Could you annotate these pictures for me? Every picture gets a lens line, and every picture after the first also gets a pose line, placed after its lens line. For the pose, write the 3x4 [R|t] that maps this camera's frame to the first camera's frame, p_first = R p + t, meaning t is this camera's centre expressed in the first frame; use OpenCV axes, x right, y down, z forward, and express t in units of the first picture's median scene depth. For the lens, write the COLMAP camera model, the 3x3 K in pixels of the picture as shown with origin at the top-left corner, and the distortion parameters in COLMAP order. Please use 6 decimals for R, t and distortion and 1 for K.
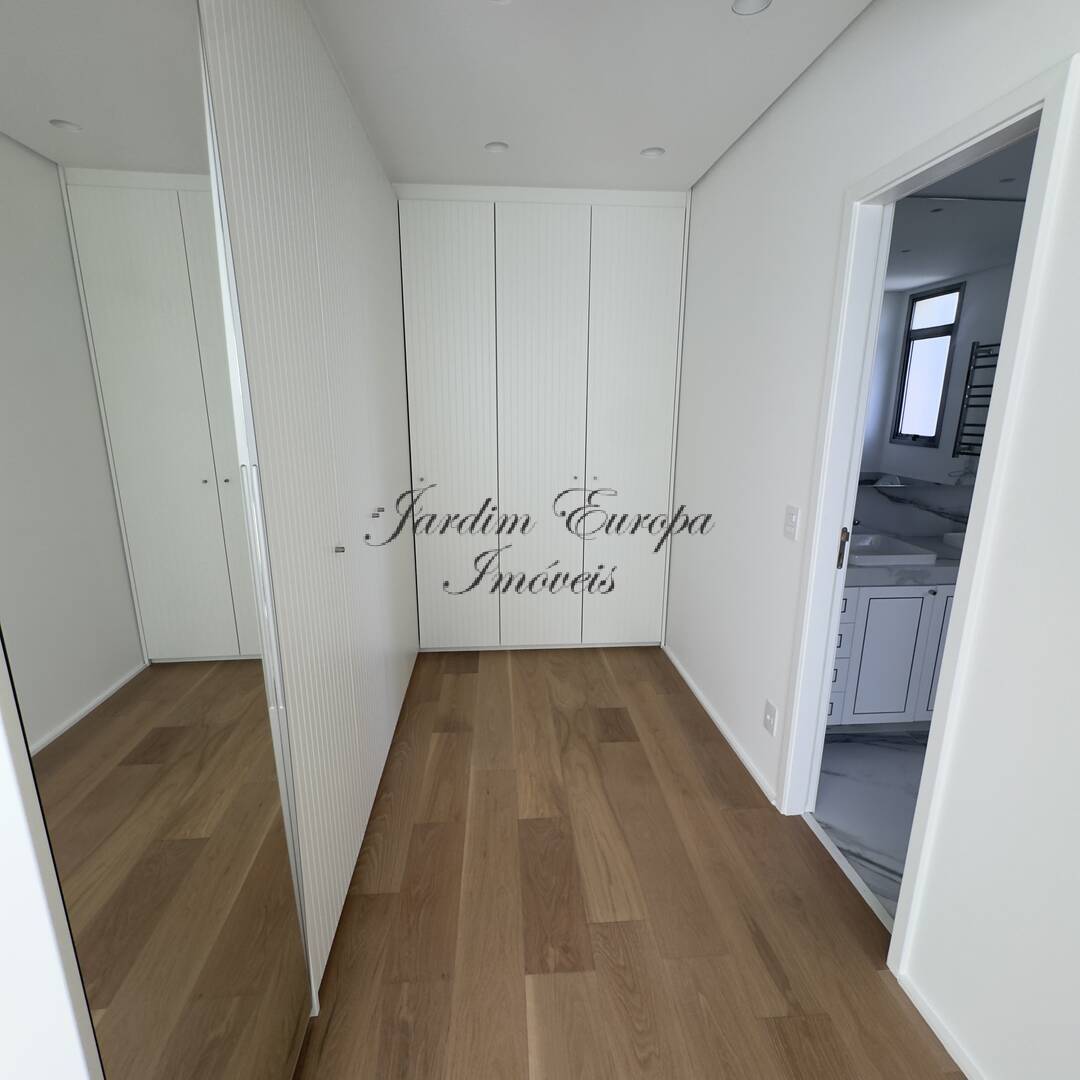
lens RADIAL K [[578.7, 0, 540.0], [0, 578.7, 540.0], [0, 0, 1]] dist [-0.000908, -0.000532]
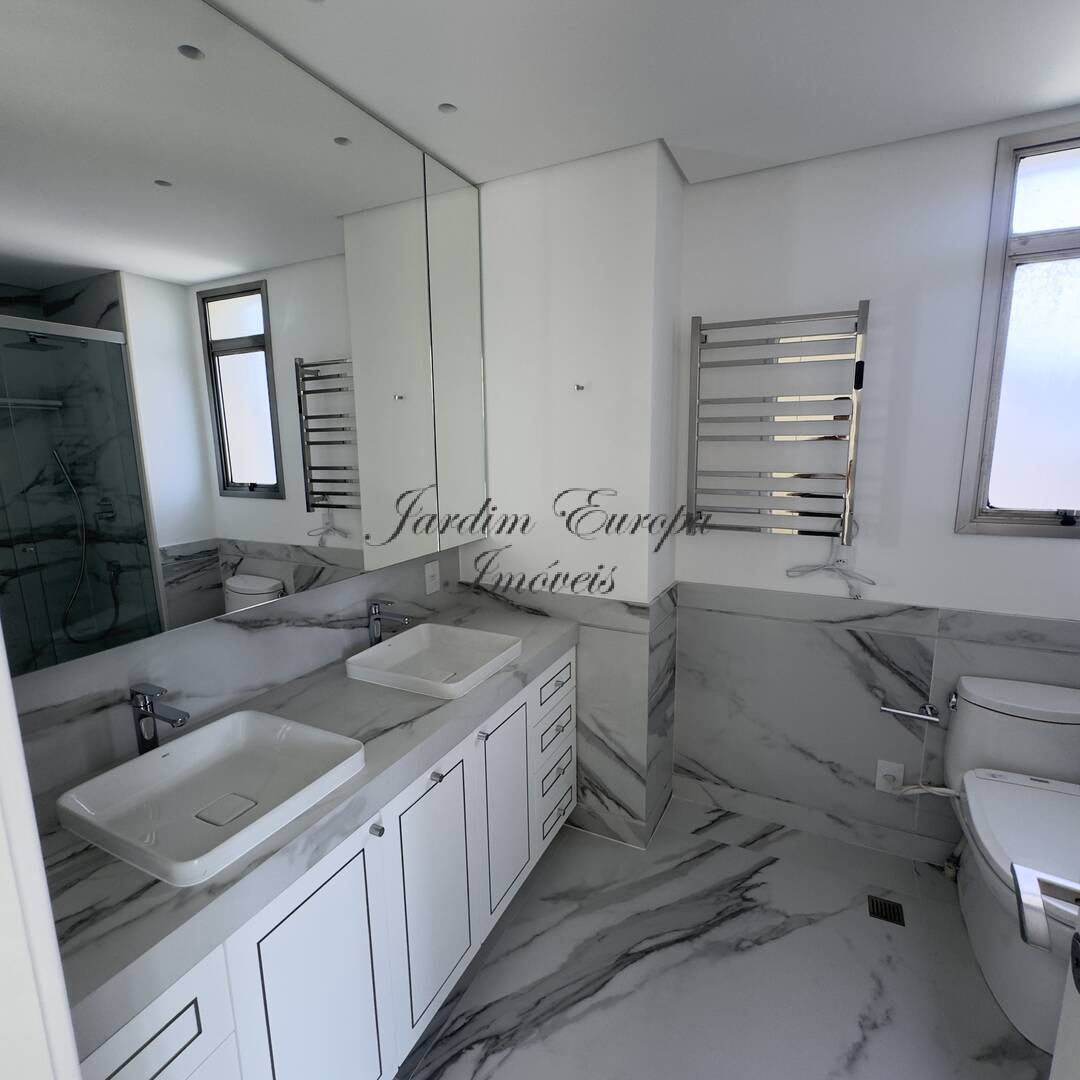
lens RADIAL K [[578.7, 0, 540.0], [0, 578.7, 540.0], [0, 0, 1]] dist [-0.001201, -0.001631]
pose [[0.509489, -0.163295, 0.844840, 0.423822], [0.217950, 0.974301, 0.056881, -0.154387], [-0.832417, 0.155153, 0.531986, 0.659042]]
